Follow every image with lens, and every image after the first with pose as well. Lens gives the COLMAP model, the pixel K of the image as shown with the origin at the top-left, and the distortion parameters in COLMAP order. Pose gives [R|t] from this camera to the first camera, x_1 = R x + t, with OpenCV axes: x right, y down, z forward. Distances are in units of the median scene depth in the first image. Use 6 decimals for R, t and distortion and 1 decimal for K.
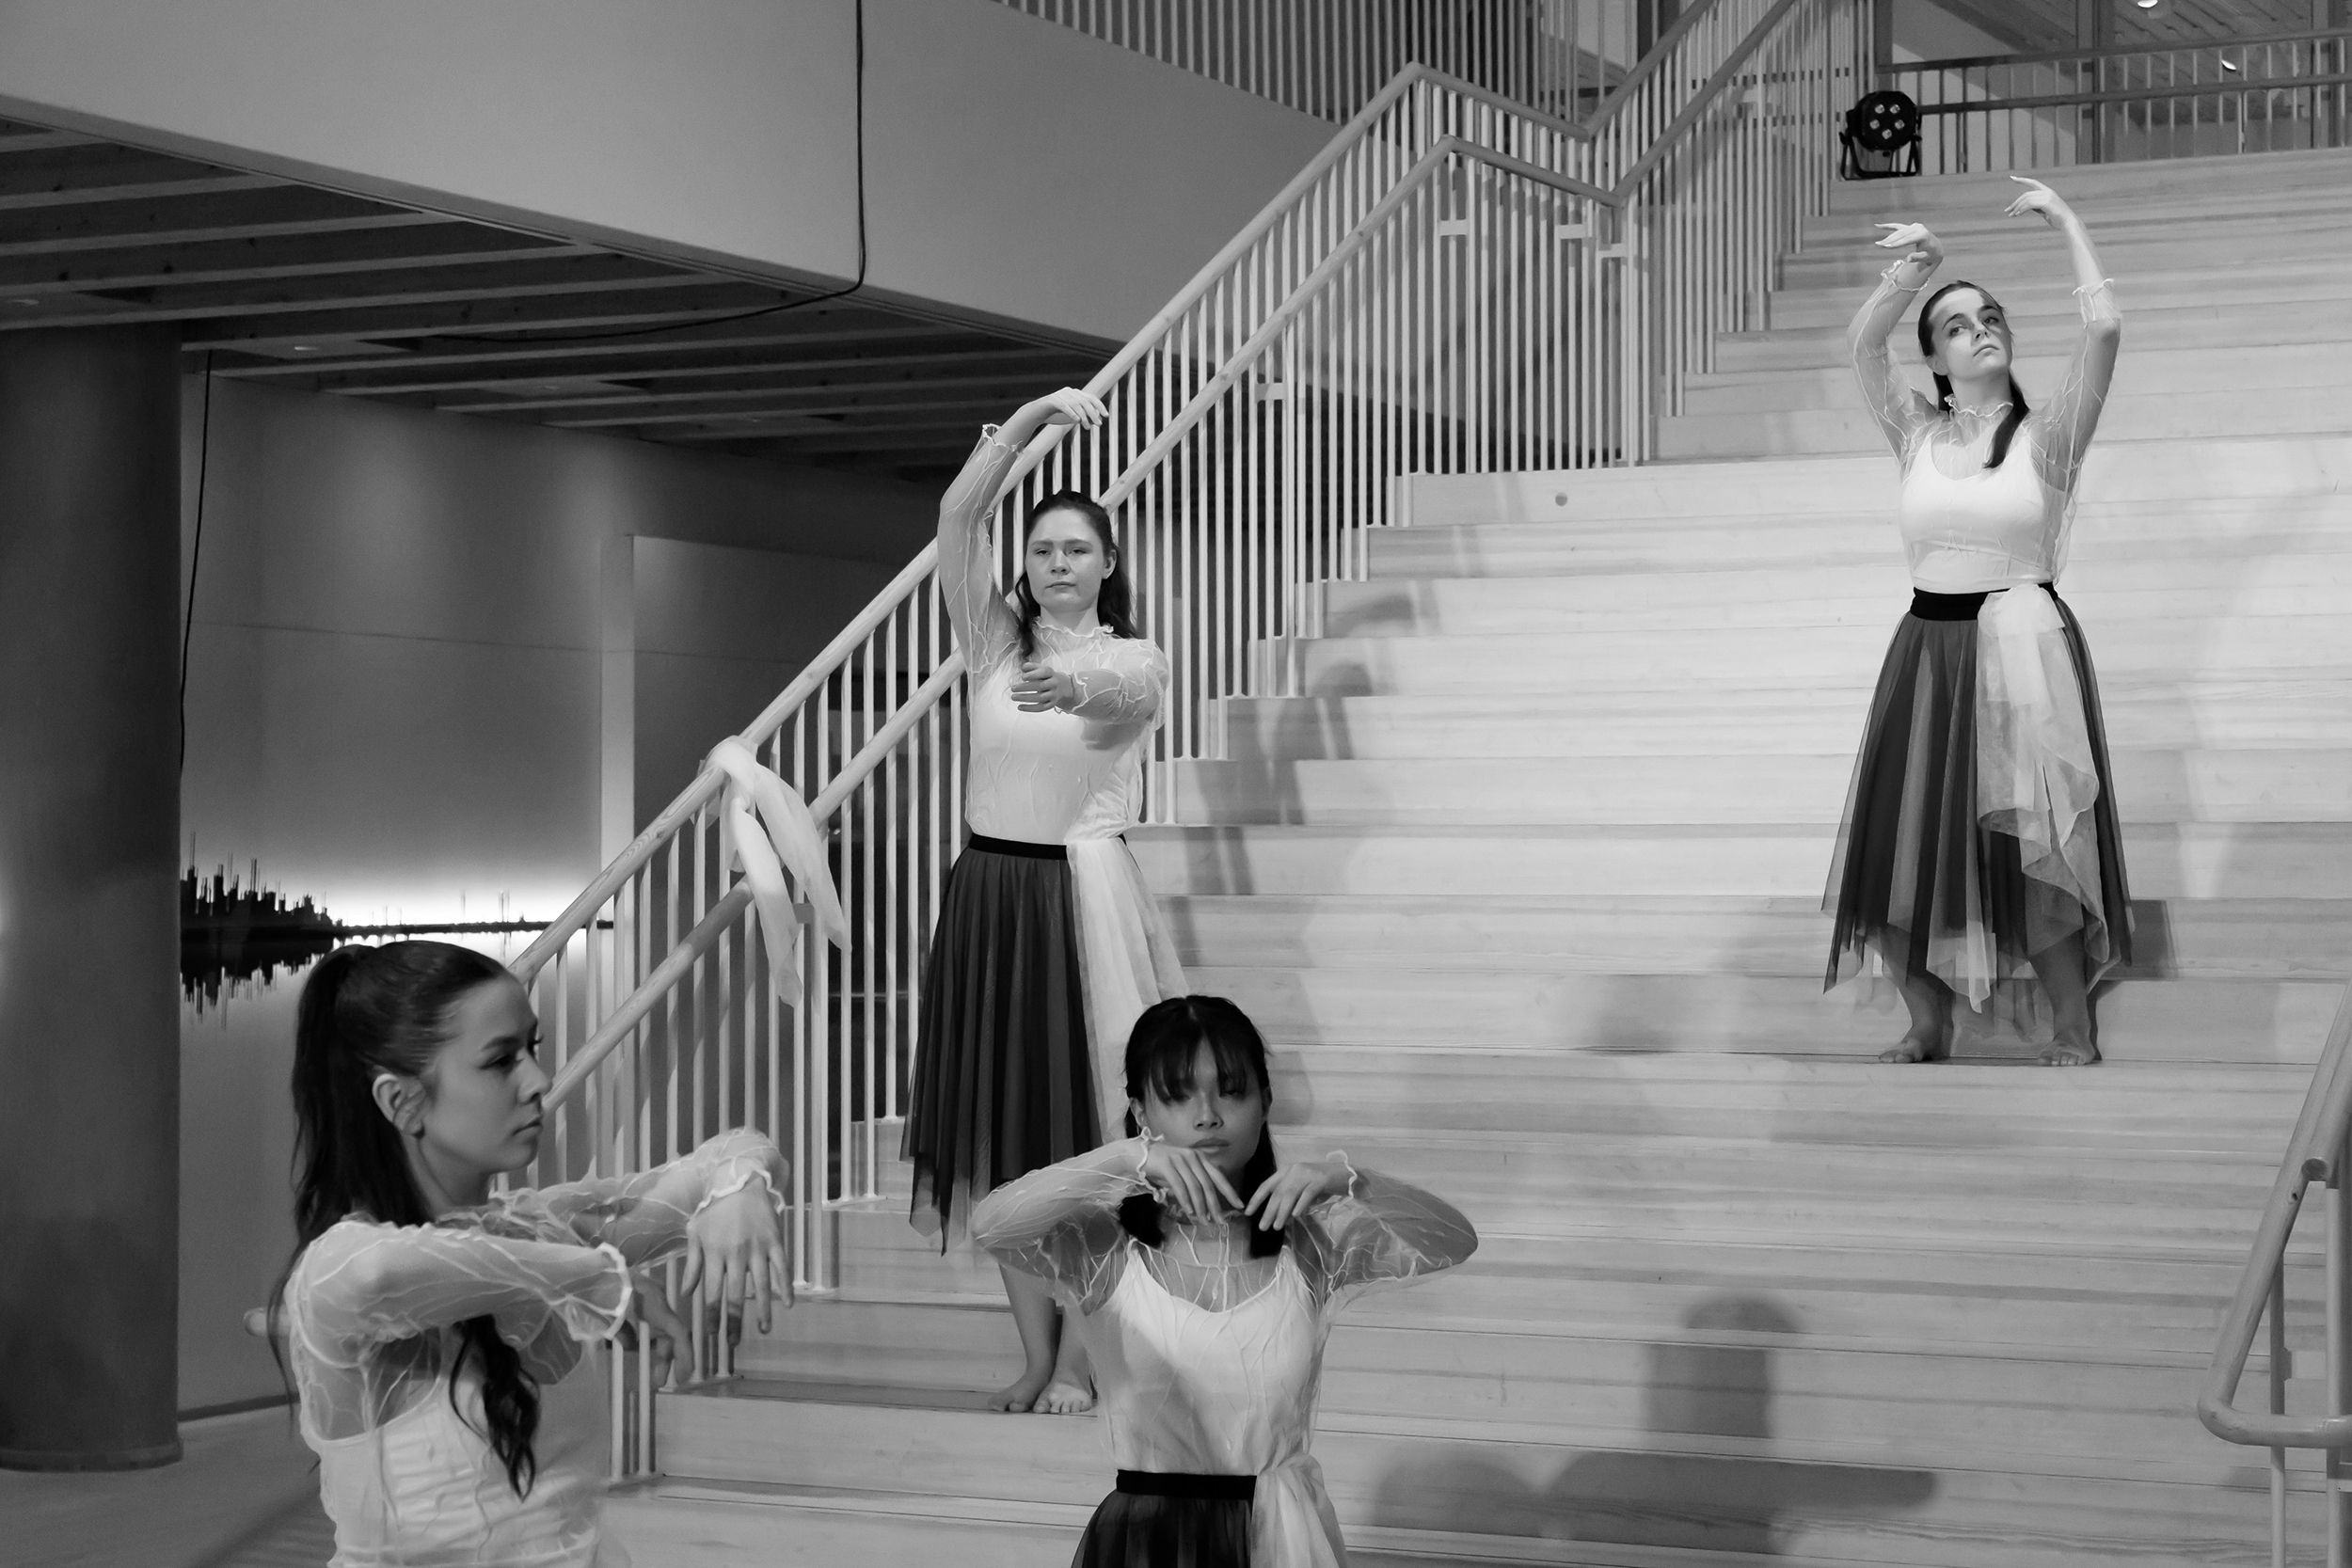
lens RADIAL K [[4516.4, 0, 1176.0], [0, 4516.4, 784.0], [0, 0, 1]] dist [0.017473, 0.148714]
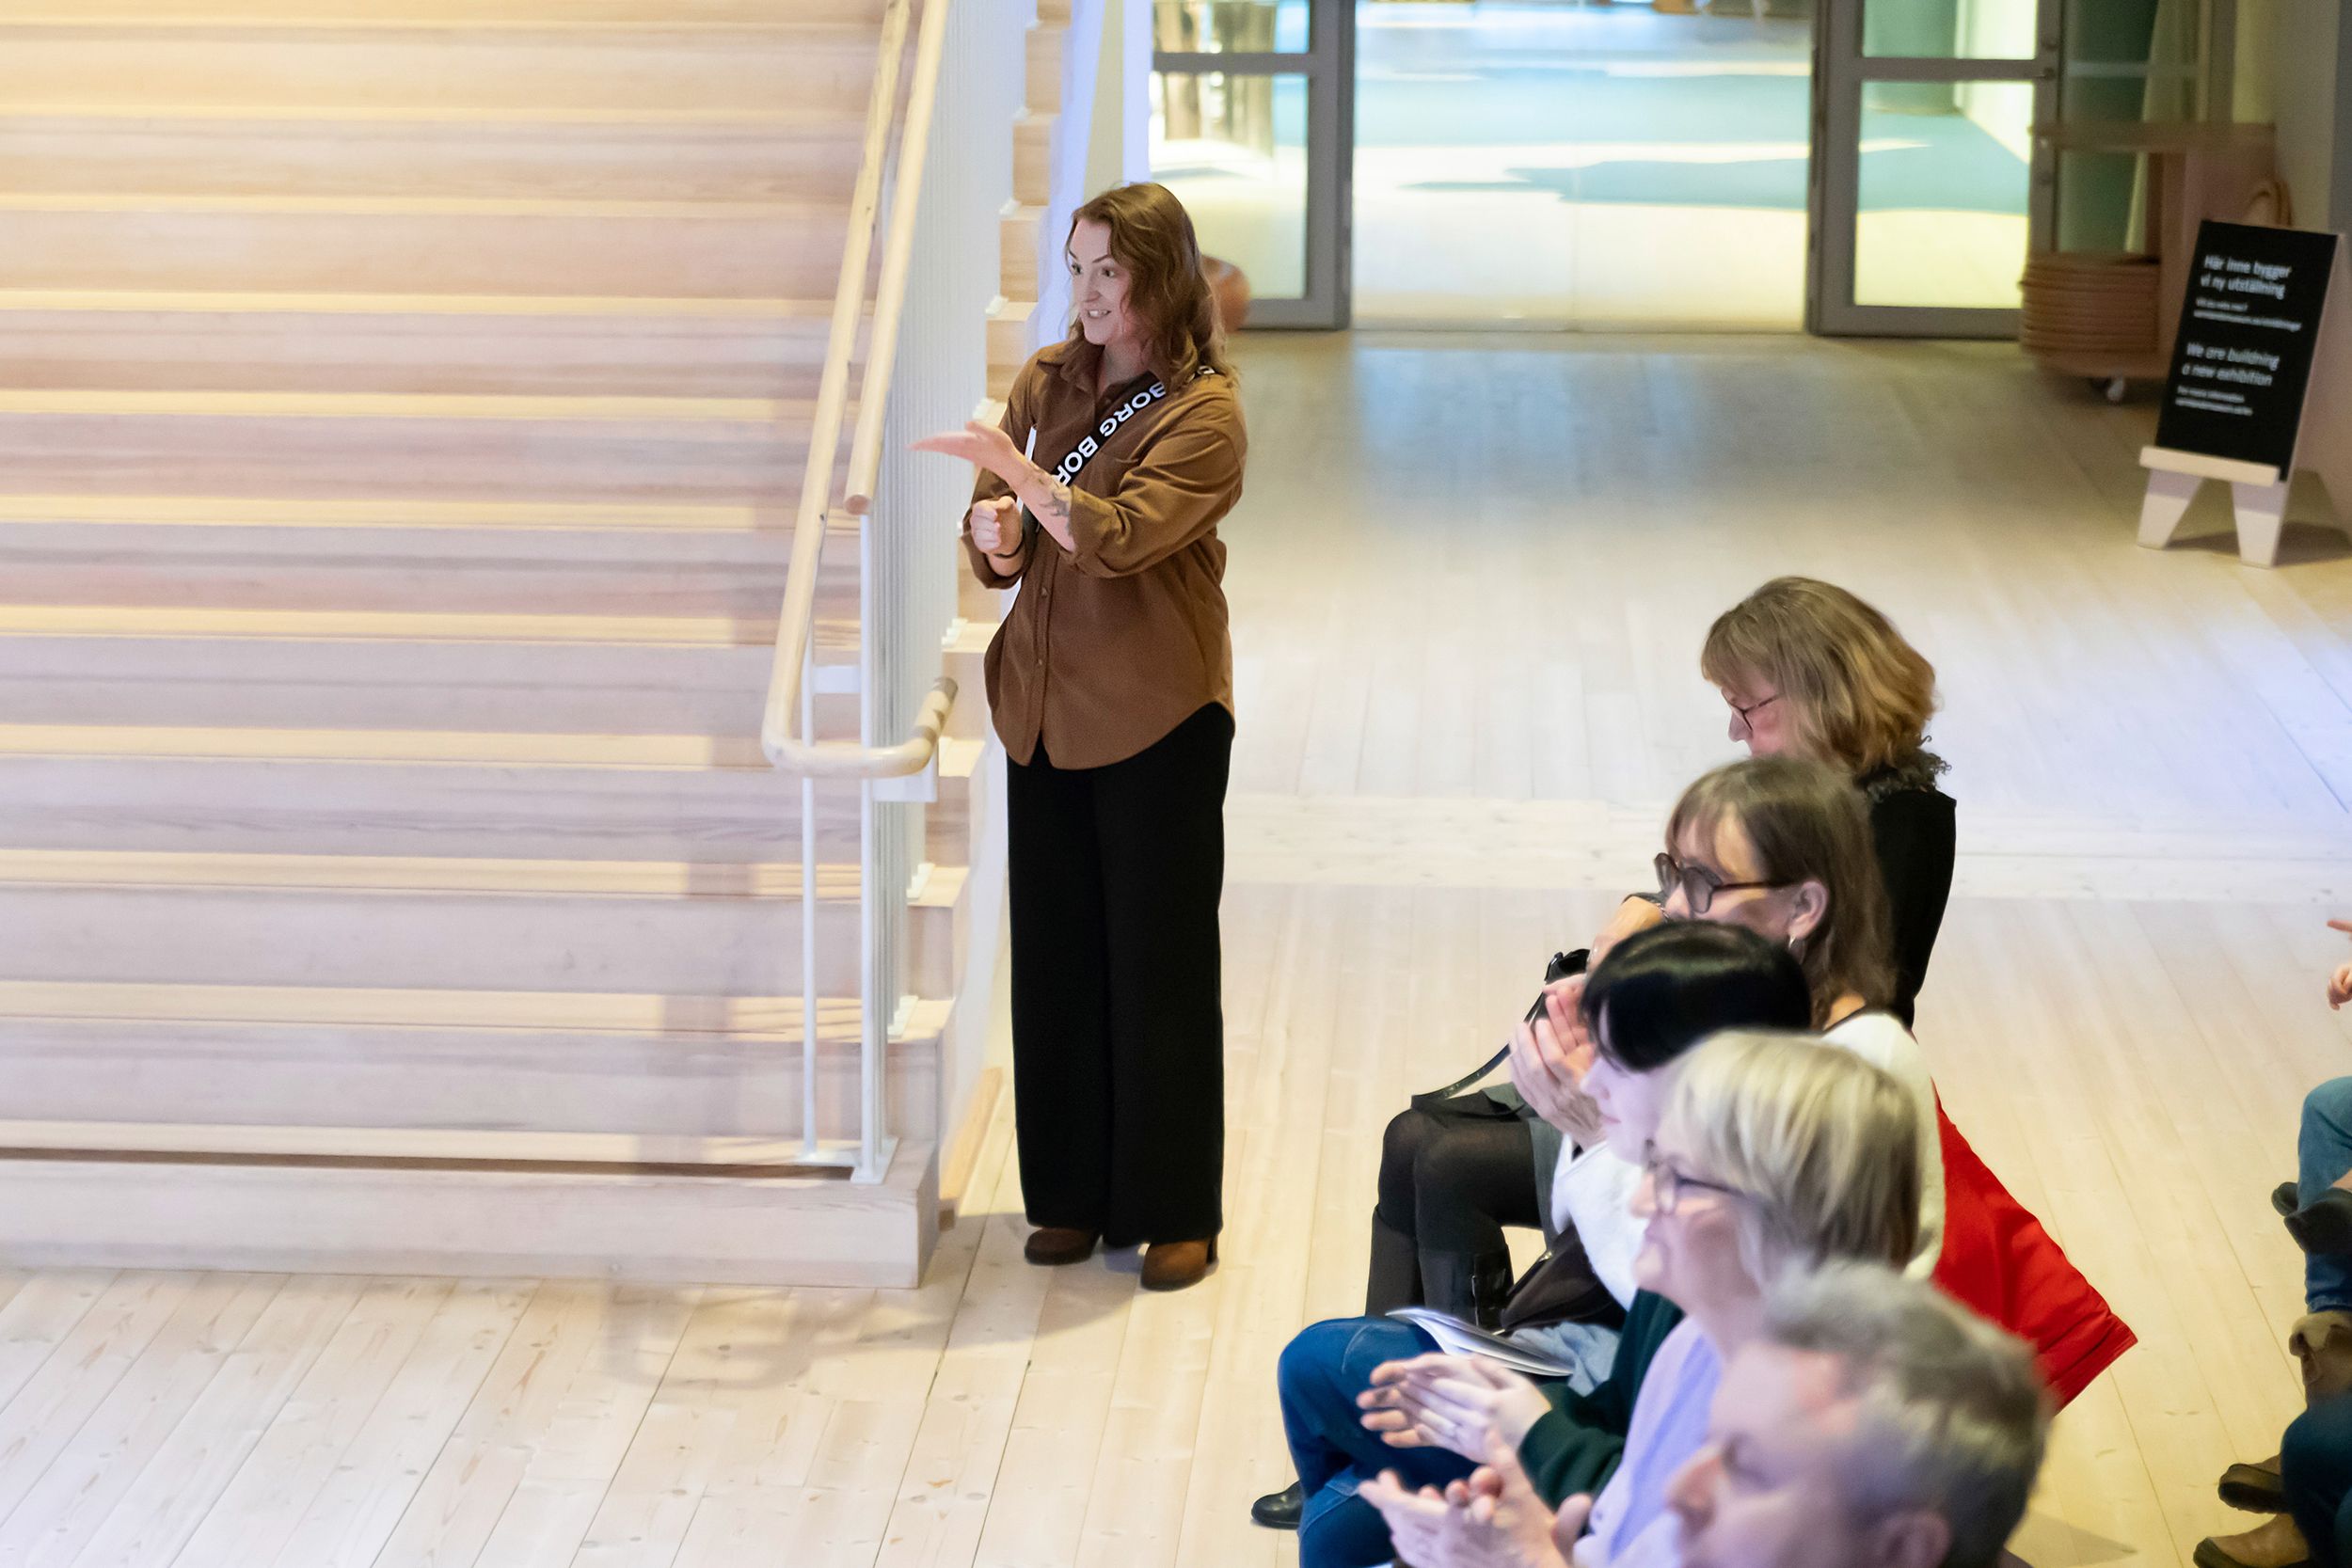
lens RADIAL K [[5330.6, 0, 983.8], [0, 5330.6, 782.0], [0, 0, 1]] dist [0.033719, -0.198528]
pose [[0.934769, -0.069007, 0.348490, -0.129508], [-0.006520, 0.977455, 0.211043, -0.094566], [-0.355197, -0.199549, 0.913244, -0.121986]]
